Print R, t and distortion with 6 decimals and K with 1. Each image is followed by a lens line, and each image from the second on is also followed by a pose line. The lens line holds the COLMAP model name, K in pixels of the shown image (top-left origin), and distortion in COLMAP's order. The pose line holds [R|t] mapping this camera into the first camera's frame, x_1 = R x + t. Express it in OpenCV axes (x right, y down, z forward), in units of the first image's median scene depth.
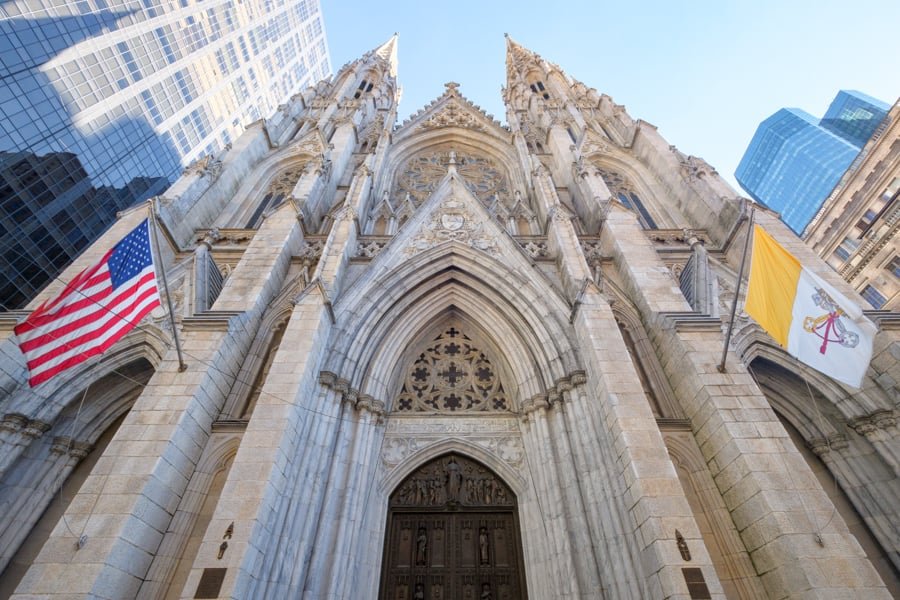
lens RADIAL K [[394.1, 0, 452.6], [0, 394.1, 301.0], [0, 0, 1]] dist [-0.002575, -0.000037]
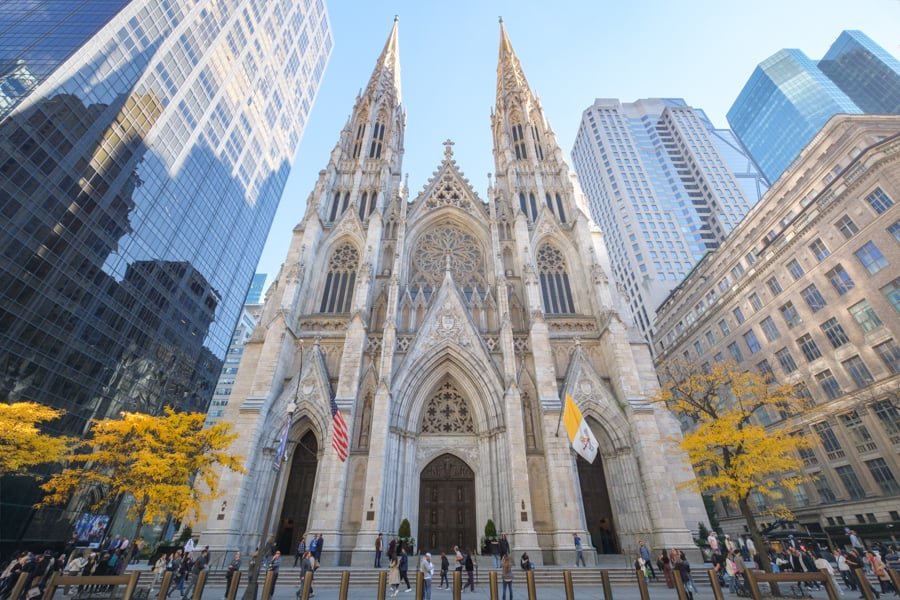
lens RADIAL K [[394.1, 0, 448.8], [0, 394.1, 294.6], [0, 0, 1]] dist [-0.002575, -0.000037]
pose [[0.999992, 0.003917, -0.000925, 0.004244], [-0.003600, 0.973335, 0.229358, -0.656568], [0.001798, -0.229353, 0.973342, -0.630532]]
